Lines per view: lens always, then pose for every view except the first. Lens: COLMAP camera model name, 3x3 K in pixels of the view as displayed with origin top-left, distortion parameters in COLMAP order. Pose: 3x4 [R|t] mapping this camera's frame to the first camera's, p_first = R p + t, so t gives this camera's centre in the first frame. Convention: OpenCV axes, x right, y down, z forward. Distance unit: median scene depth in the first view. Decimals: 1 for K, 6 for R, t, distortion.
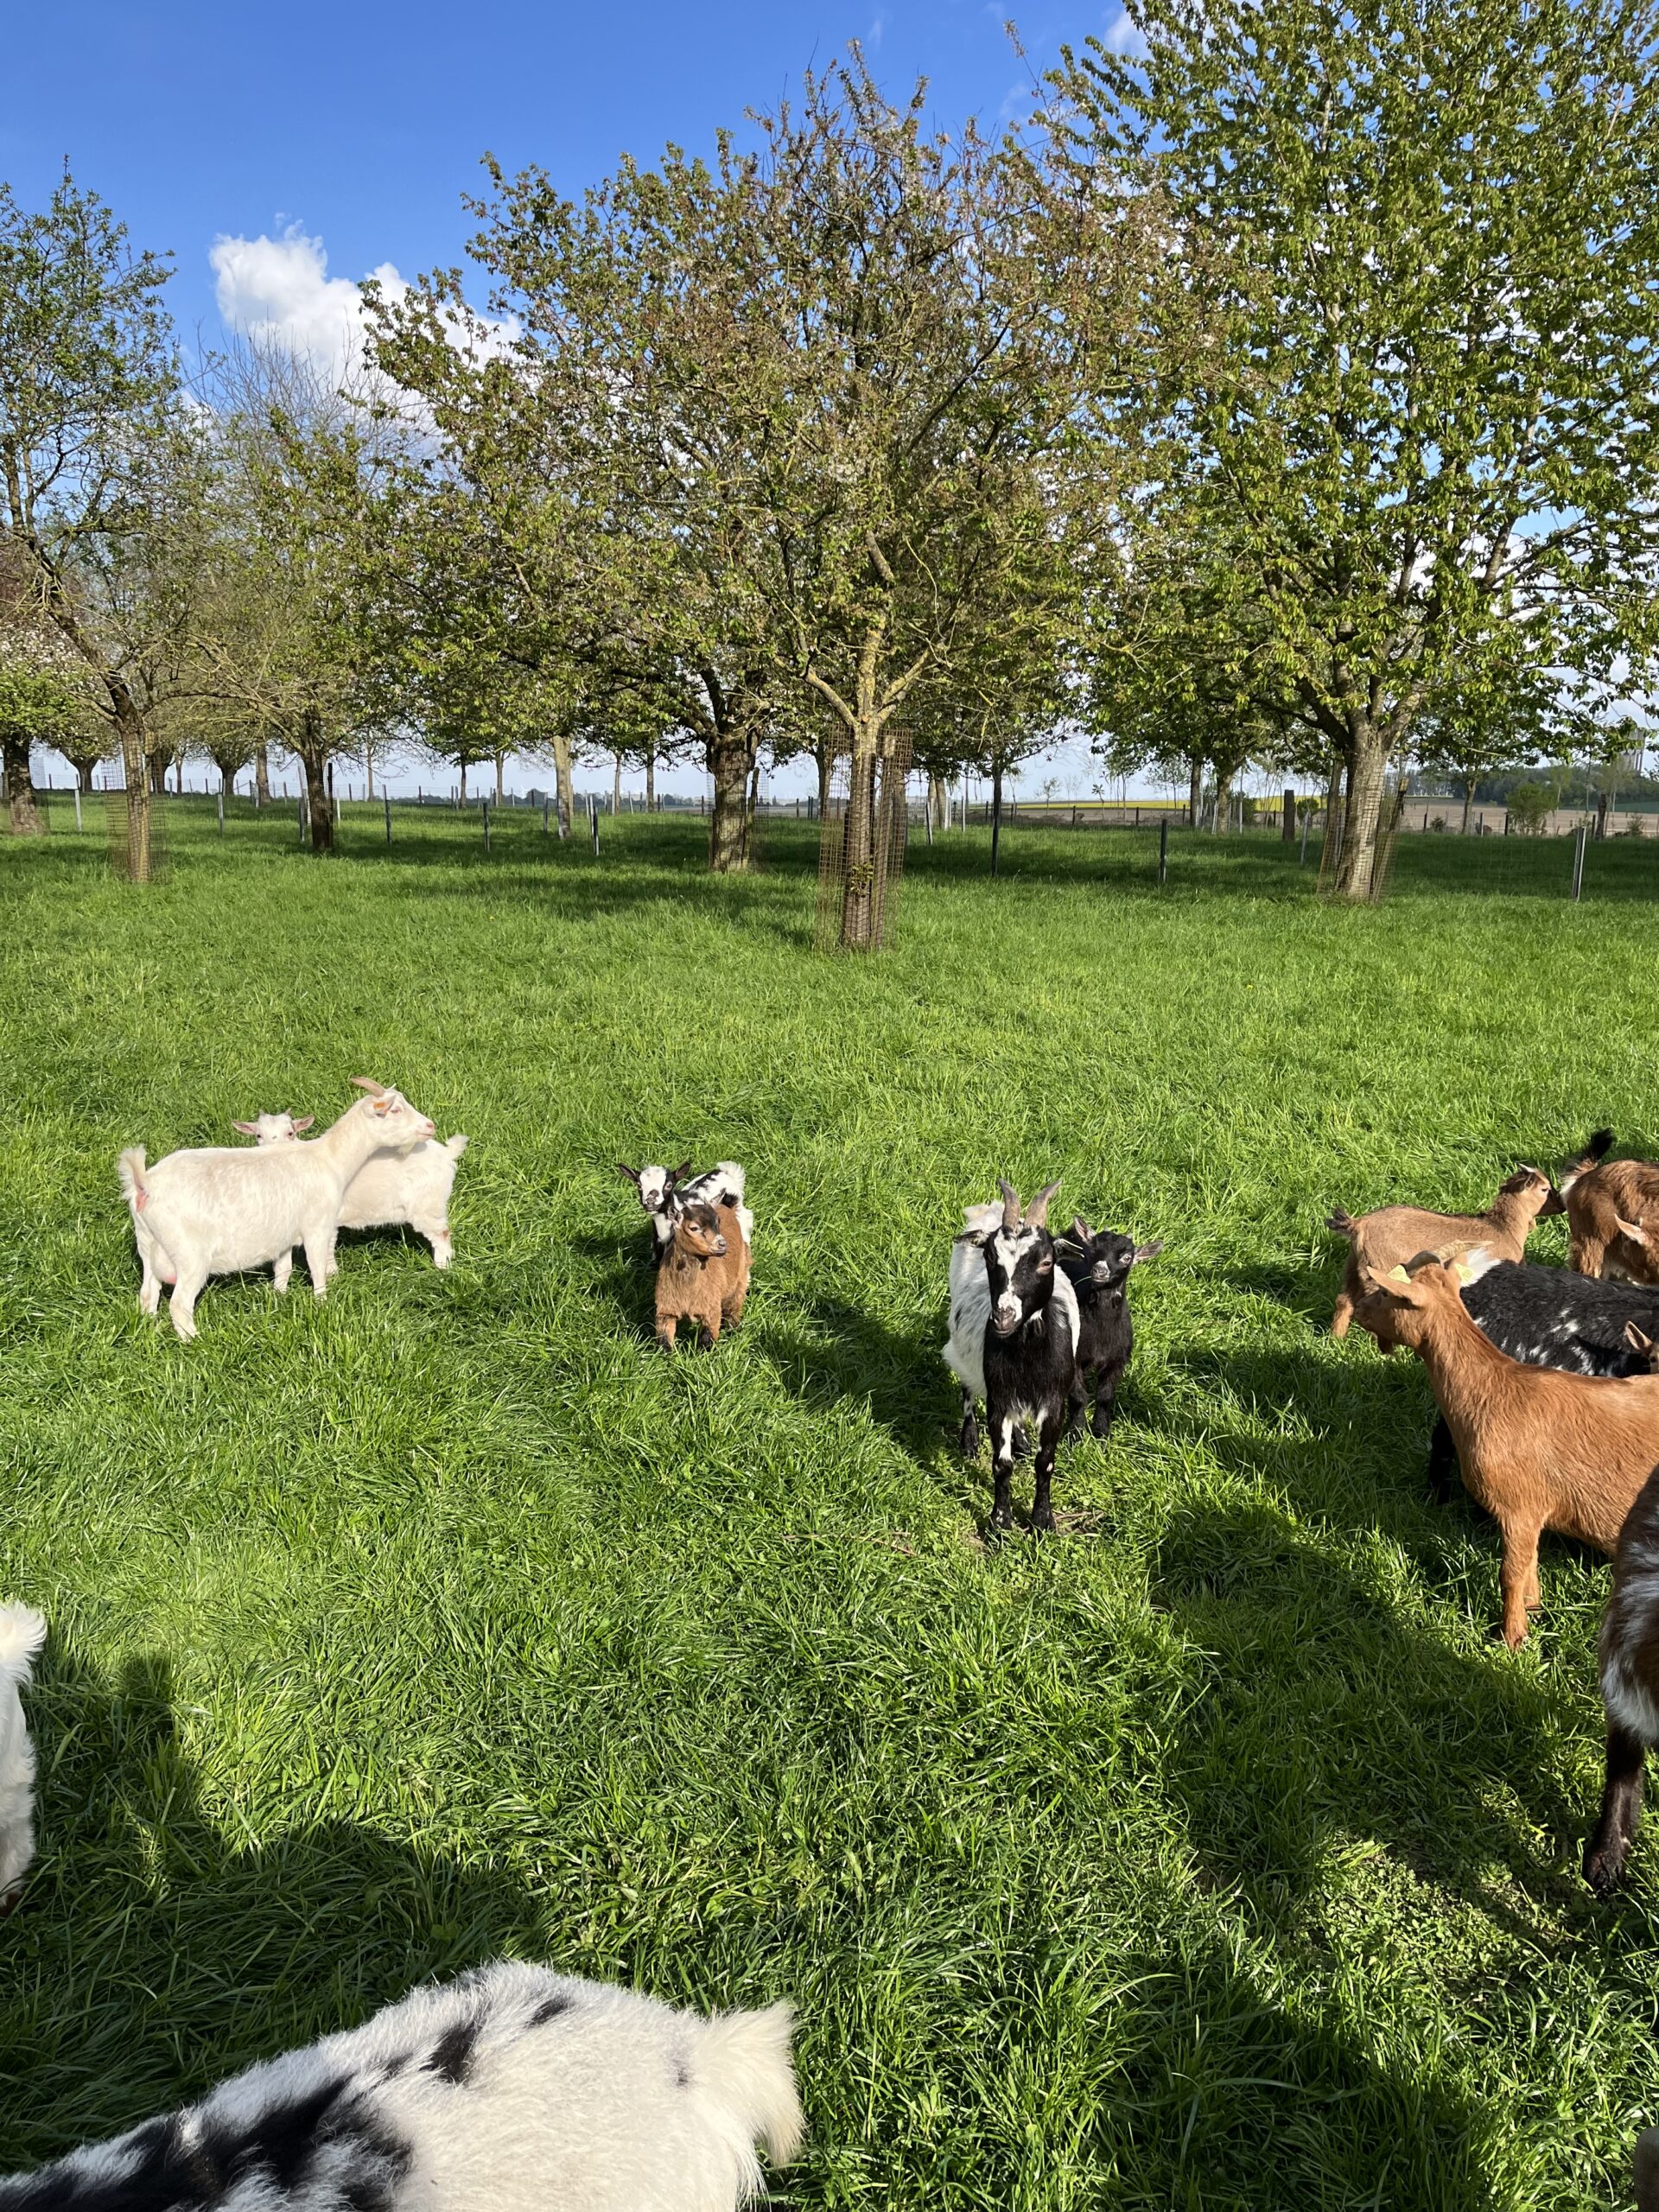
lens RADIAL K [[1662.8, 0, 825.0], [0, 1662.8, 1121.4], [0, 0, 1]] dist [0.068235, -0.095686]
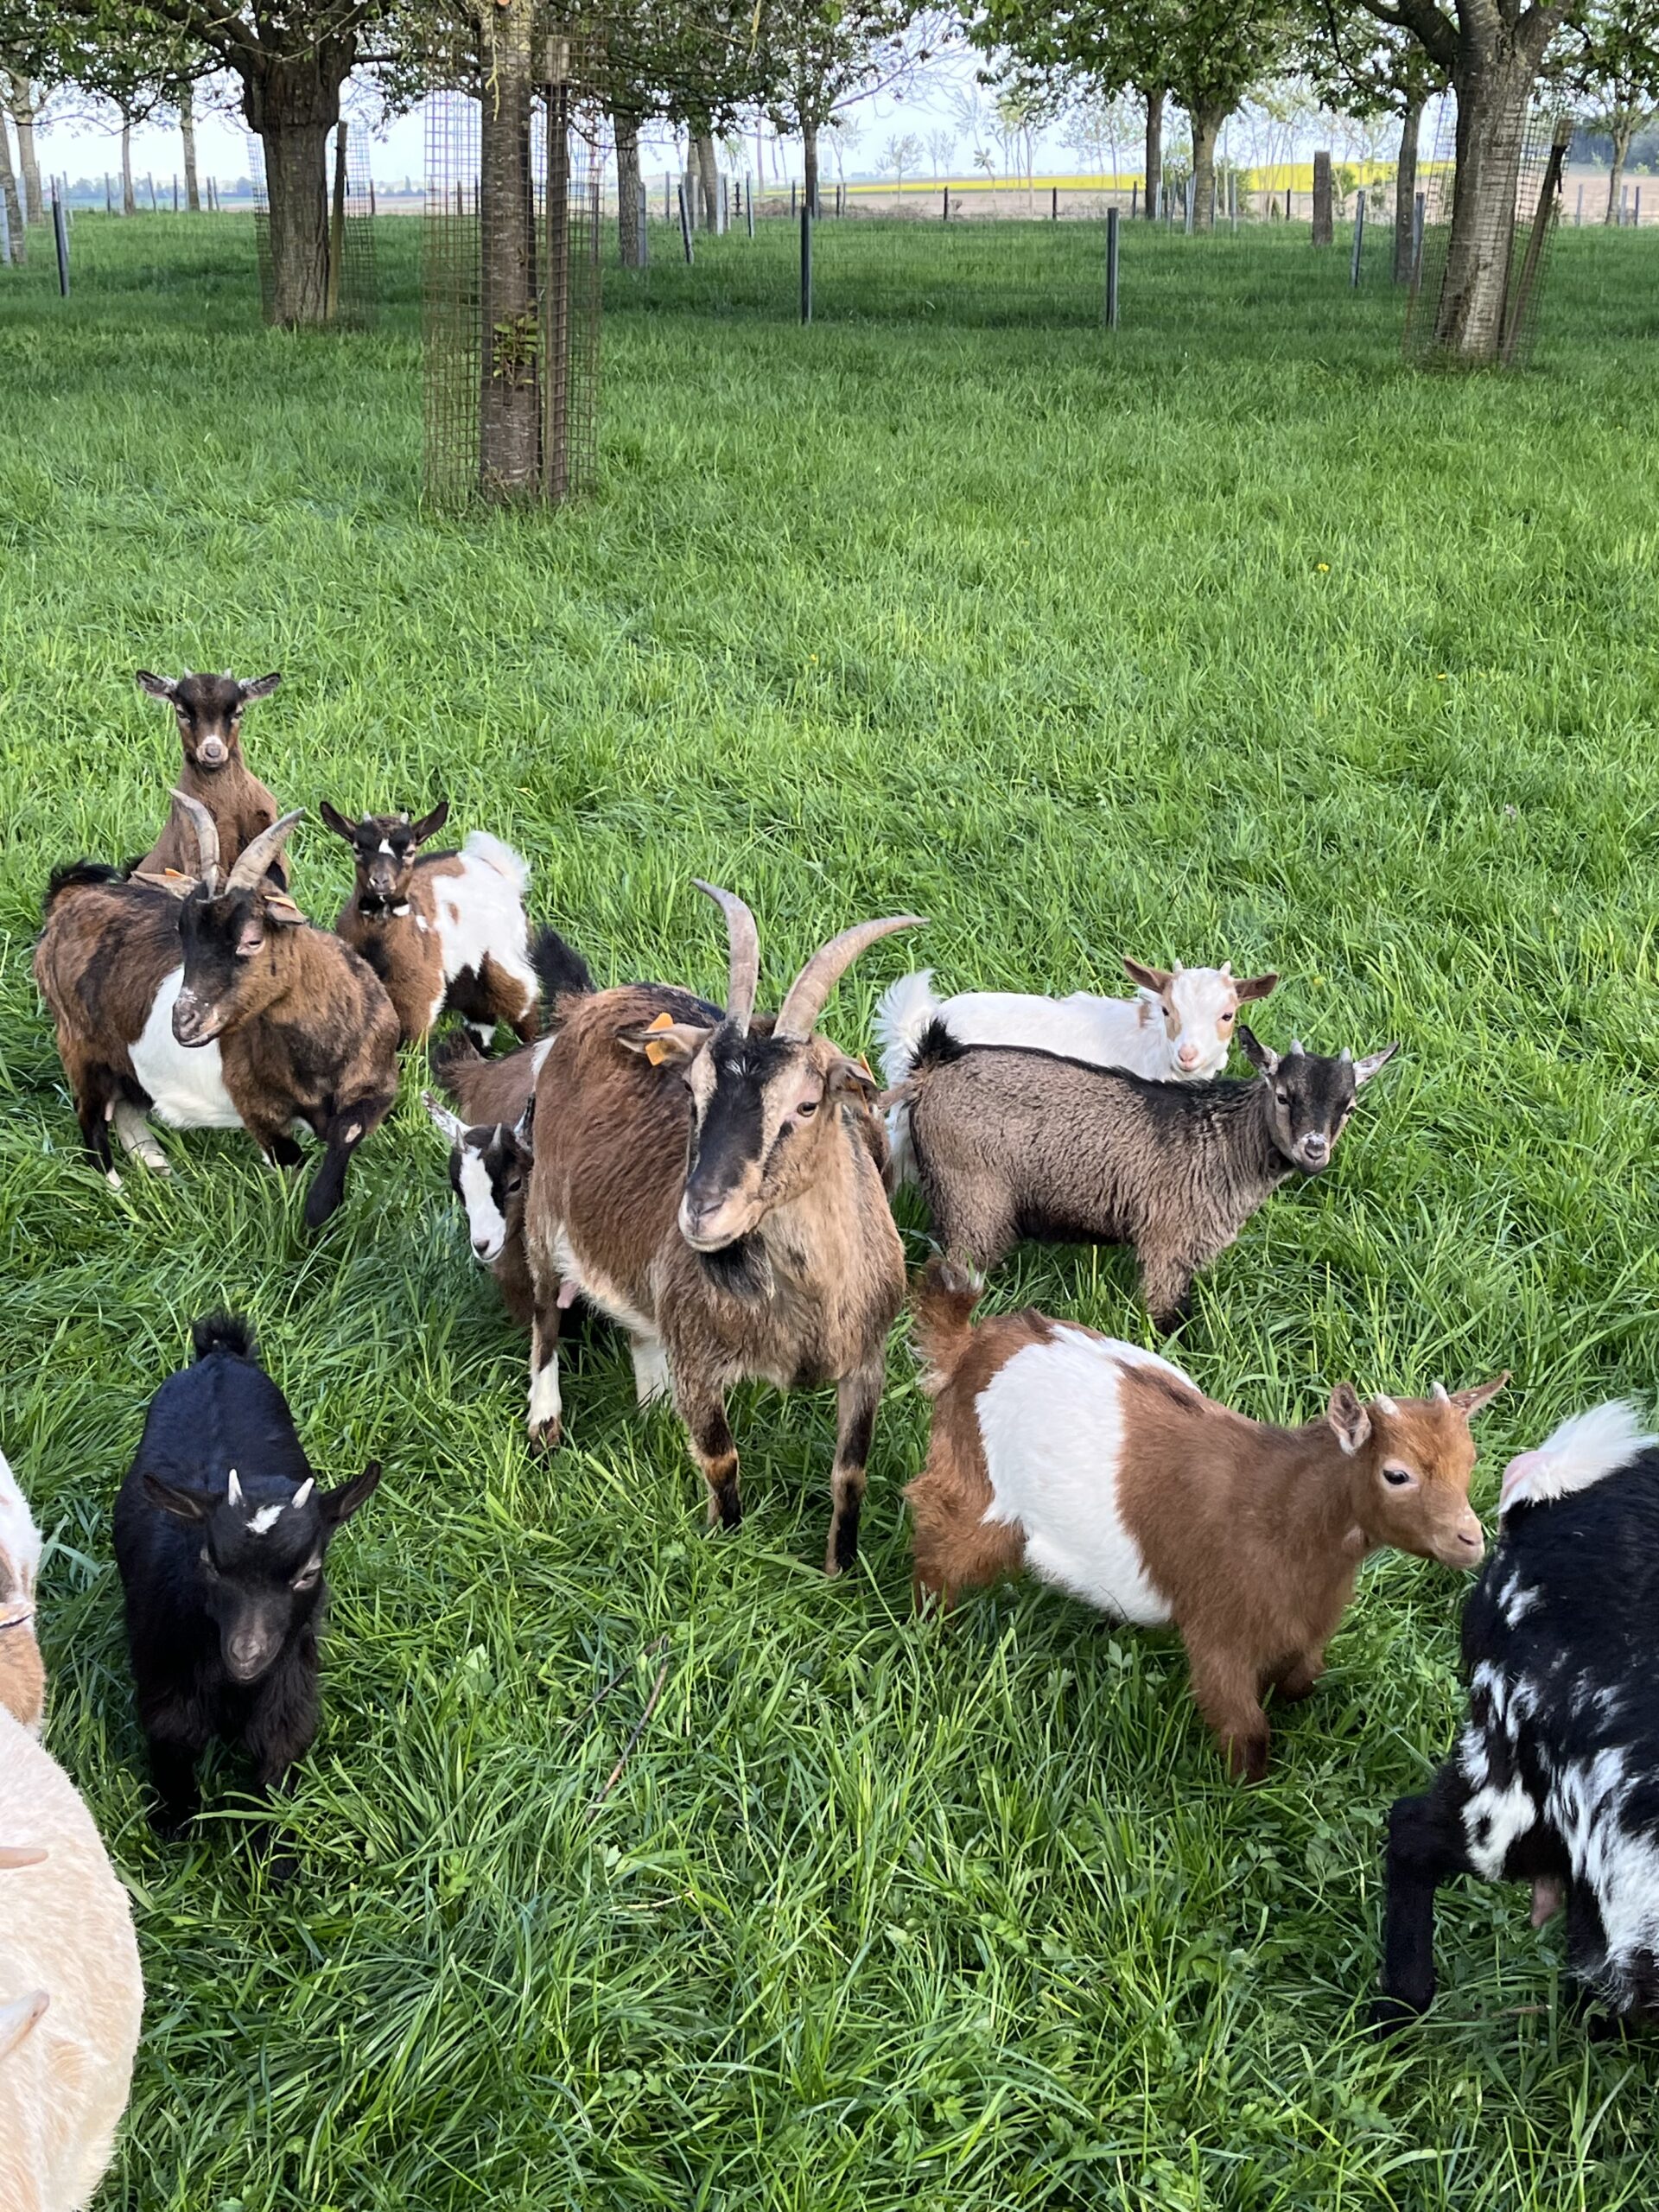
lens RADIAL K [[2738.8, 0, 822.1], [0, 2738.8, 1126.2], [0, 0, 1]] dist [0.027893, 0.000000]
pose [[0.994487, -0.050718, 0.091784, 0.018721], [0.037331, 0.989148, 0.142098, -0.025817], [-0.097995, -0.137889, 0.985588, 0.136370]]
